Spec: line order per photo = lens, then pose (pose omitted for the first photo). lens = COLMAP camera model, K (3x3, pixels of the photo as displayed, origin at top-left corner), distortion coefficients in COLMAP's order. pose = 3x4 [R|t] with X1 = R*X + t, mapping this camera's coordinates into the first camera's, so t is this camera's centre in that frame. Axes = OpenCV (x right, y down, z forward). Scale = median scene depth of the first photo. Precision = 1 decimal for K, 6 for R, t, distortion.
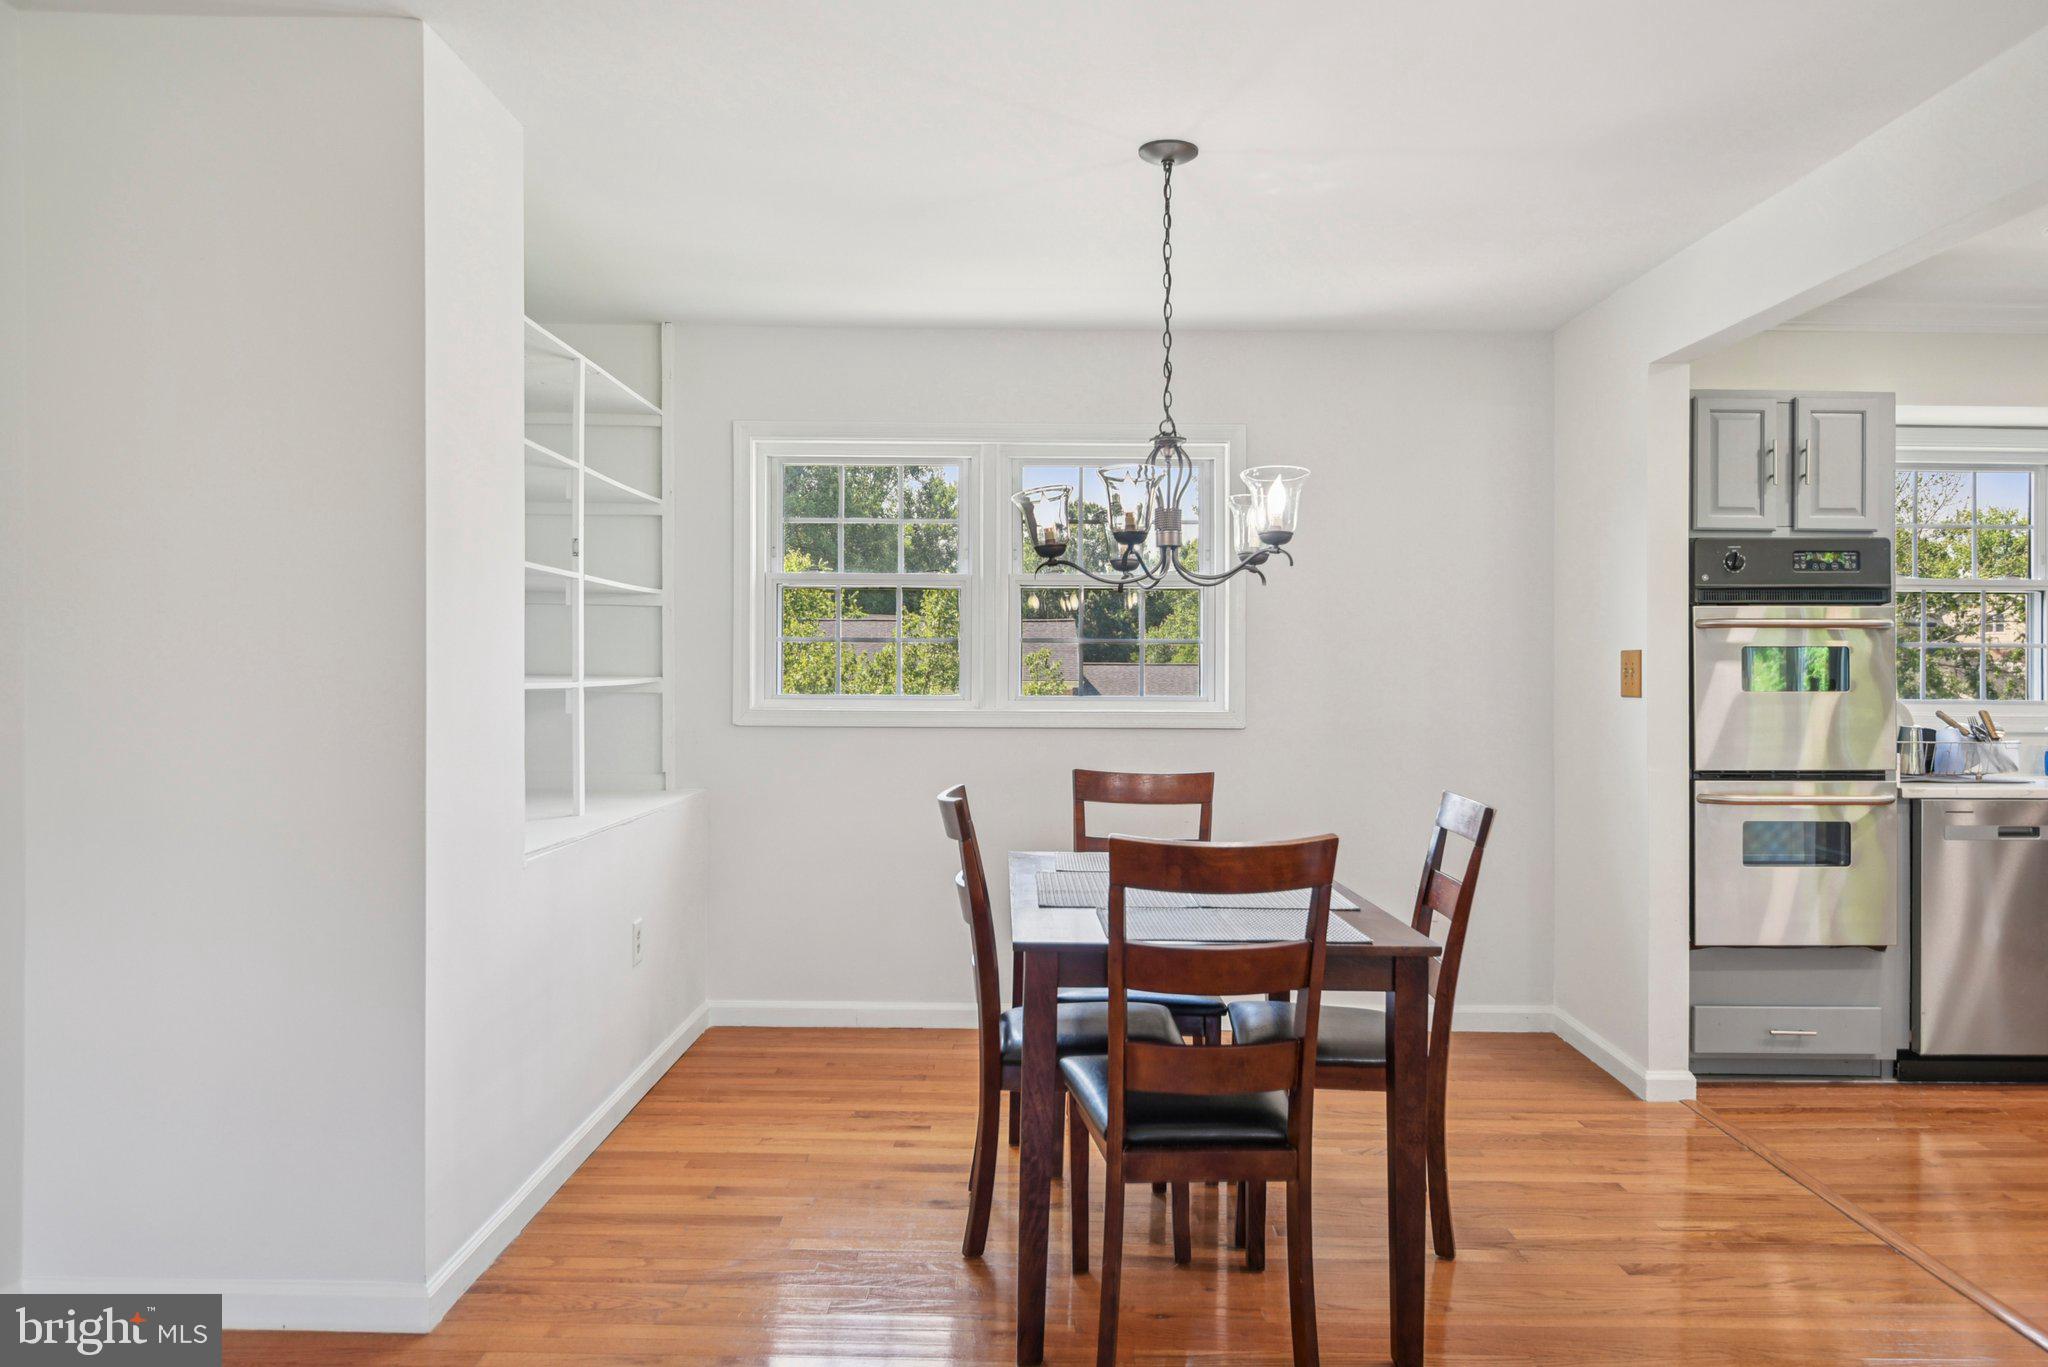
lens RADIAL K [[1273.8, 0, 1024.0], [0, 1273.8, 683.5], [0, 0, 1]] dist [-0.025914, -0.001040]
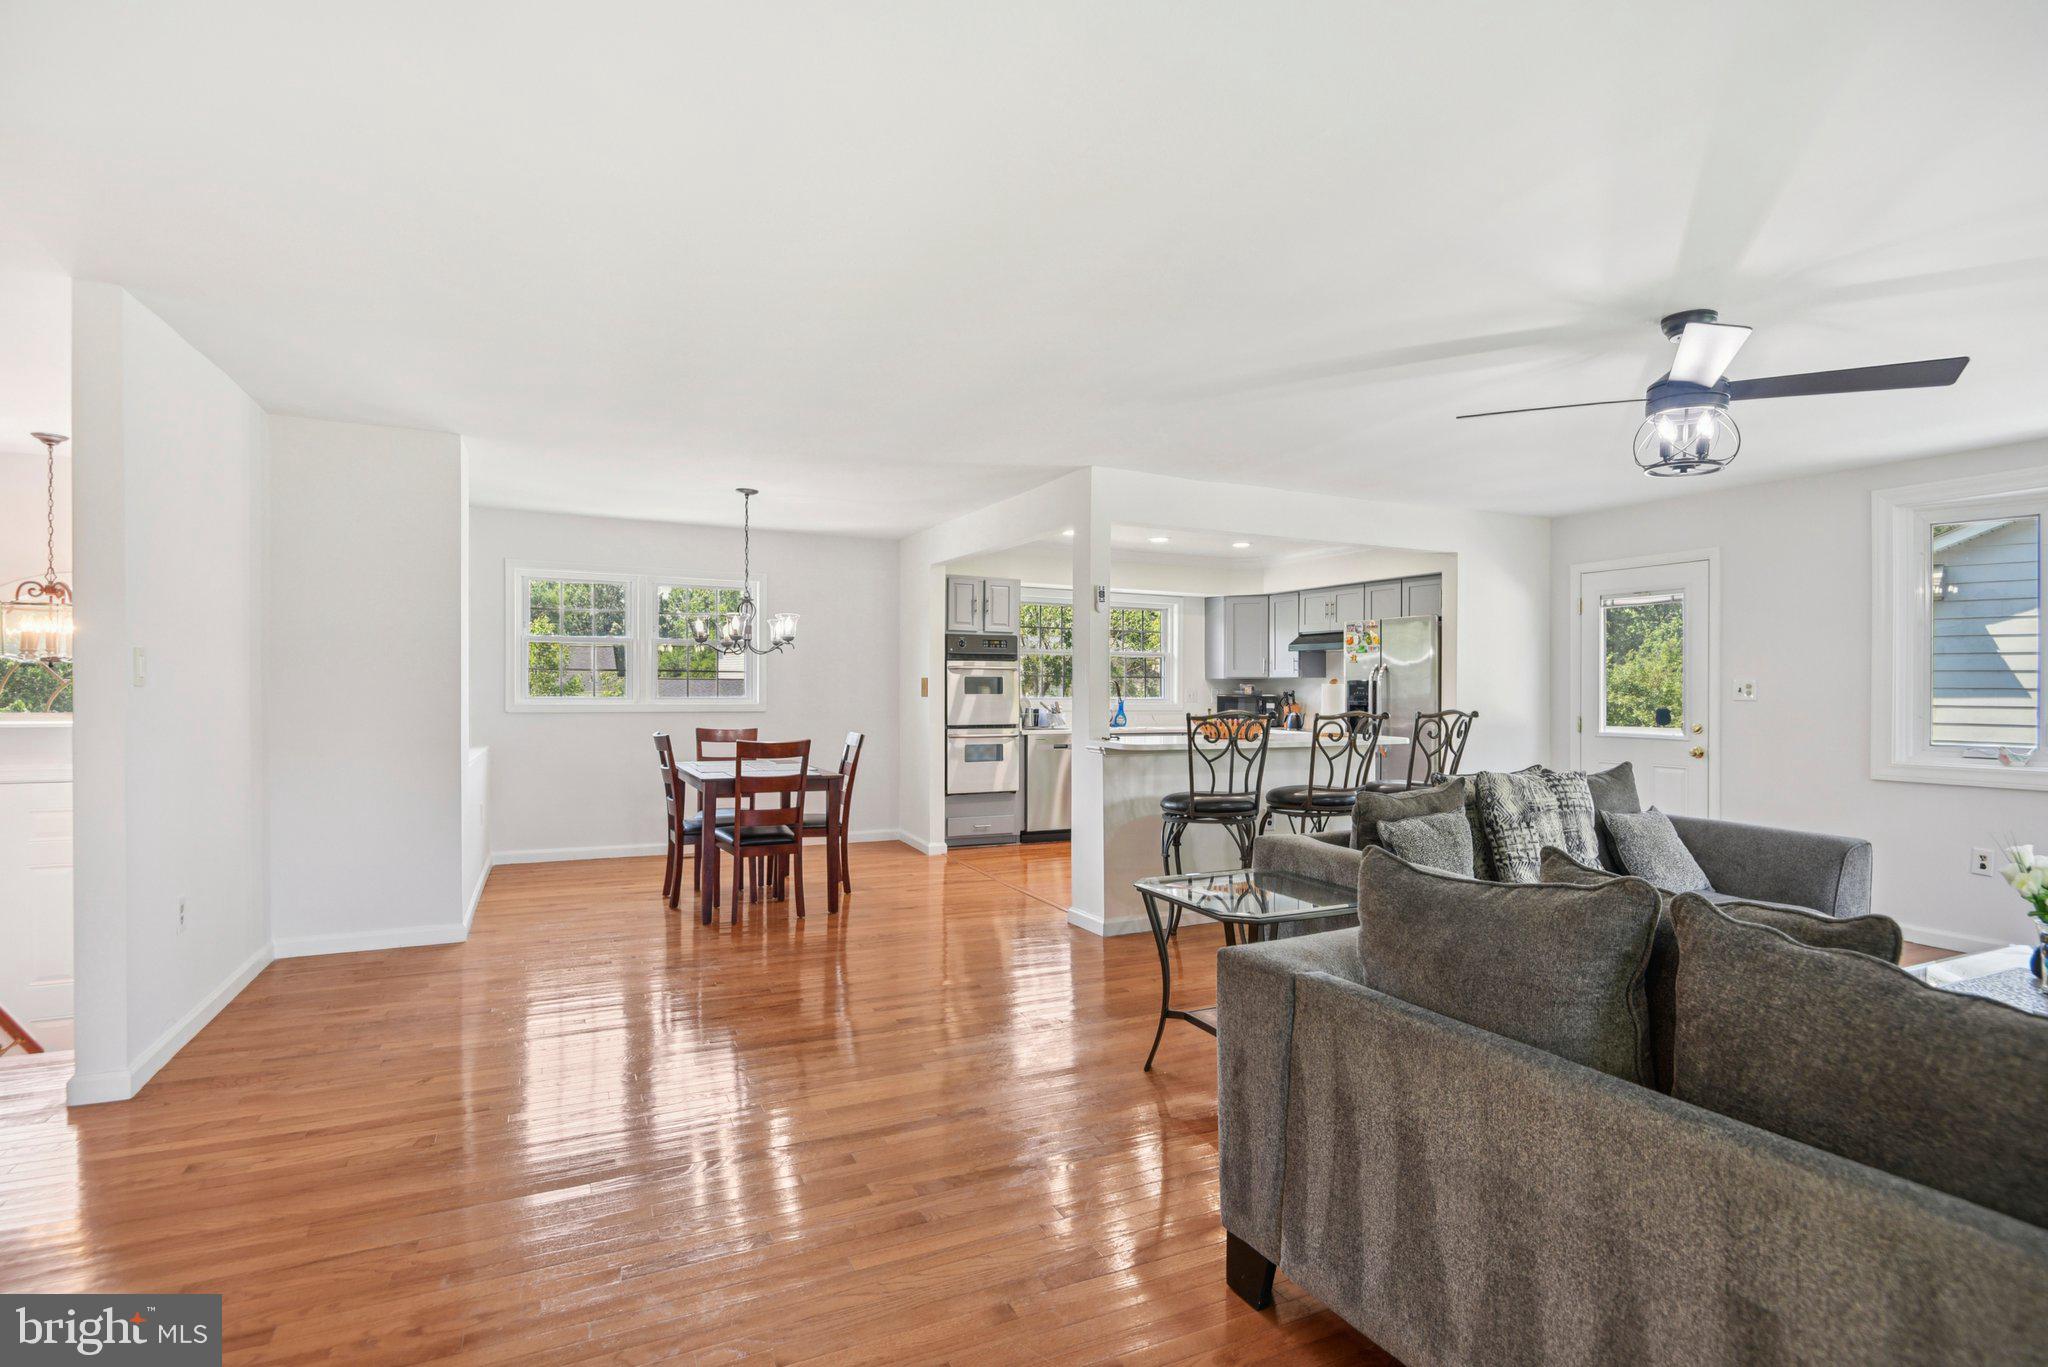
lens RADIAL K [[944.7, 0, 982.6], [0, 944.7, 681.5], [0, 0, 1]] dist [0.001263, 0.000262]
pose [[0.908505, 0.004262, 0.417853, -0.204050], [-0.000562, 0.999960, -0.008978, -0.002474], [-0.417874, 0.007921, 0.908470, -0.773509]]
